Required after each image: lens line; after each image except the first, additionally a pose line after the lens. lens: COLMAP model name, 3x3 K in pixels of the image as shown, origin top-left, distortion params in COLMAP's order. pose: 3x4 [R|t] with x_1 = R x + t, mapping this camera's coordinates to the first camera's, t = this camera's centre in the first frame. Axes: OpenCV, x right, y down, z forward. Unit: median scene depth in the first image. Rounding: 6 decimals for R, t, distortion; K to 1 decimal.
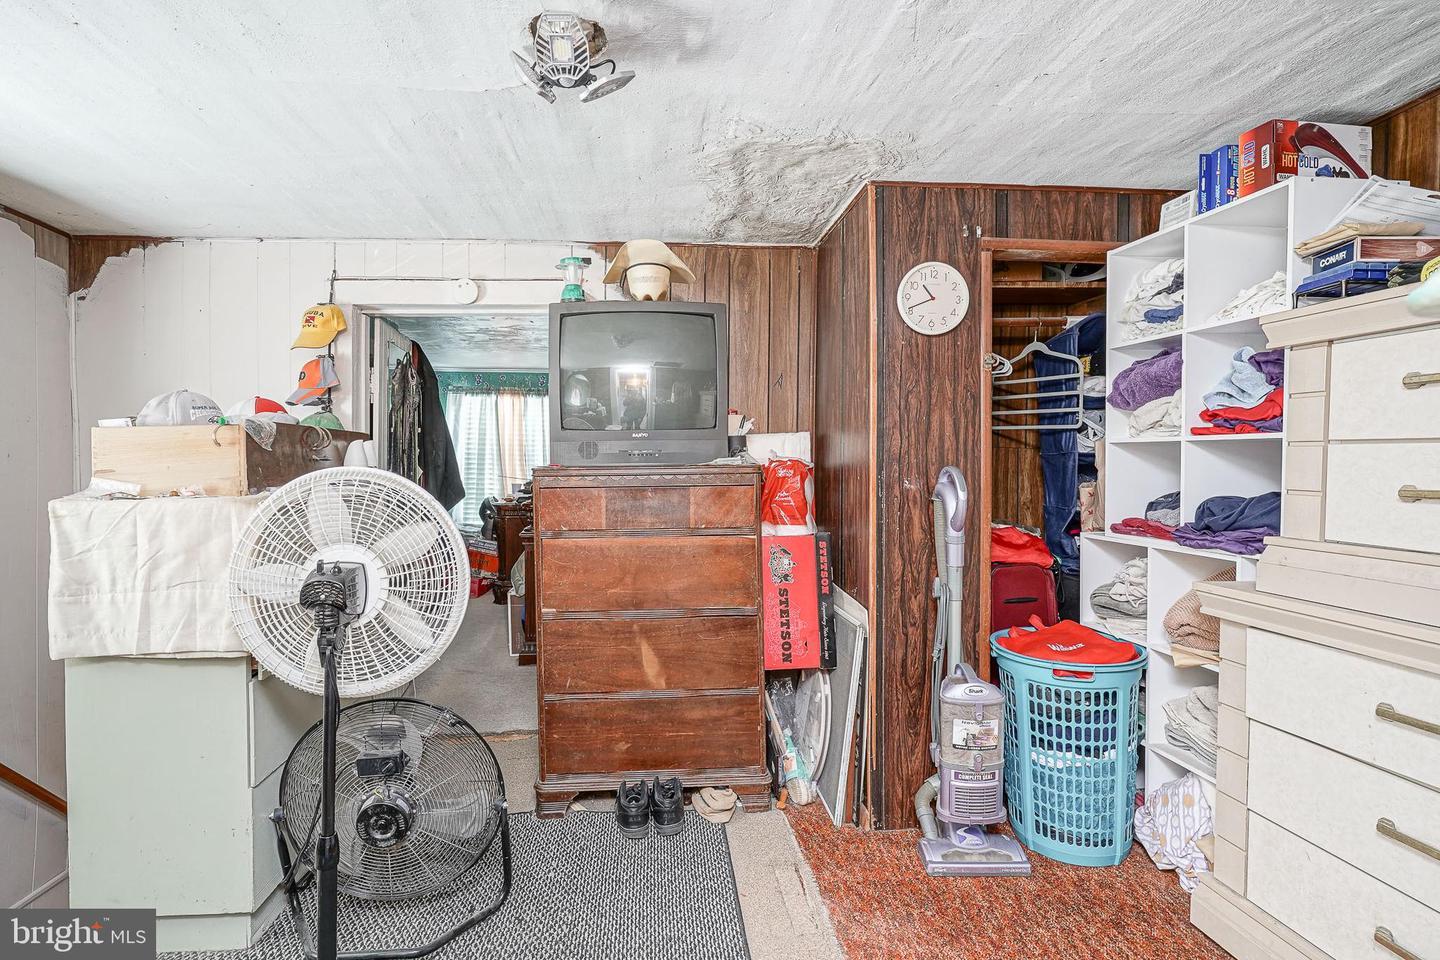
lens RADIAL K [[717.3, 0, 654.0], [0, 717.3, 467.7], [0, 0, 1]] dist [-0.010163, 0.005757]
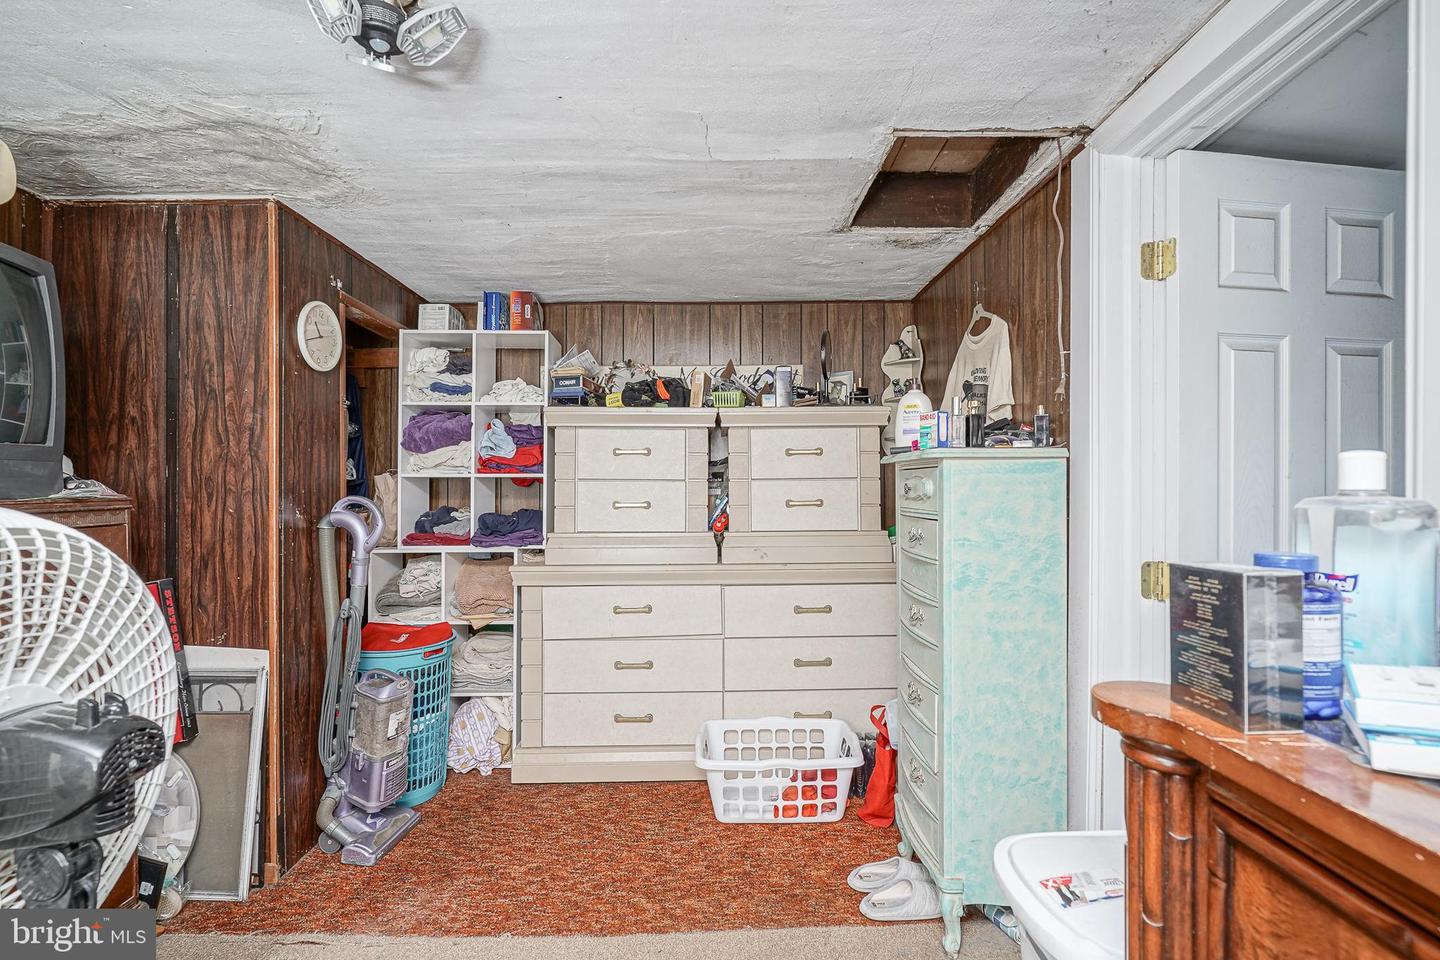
lens RADIAL K [[717.3, 0, 722.3], [0, 717.3, 490.8], [0, 0, 1]] dist [-0.010163, 0.005757]
pose [[0.020988, -0.001437, 0.999779, -0.689409], [0.014622, 0.999892, 0.001130, -0.002675], [-0.999673, 0.014595, 0.021006, 0.416775]]
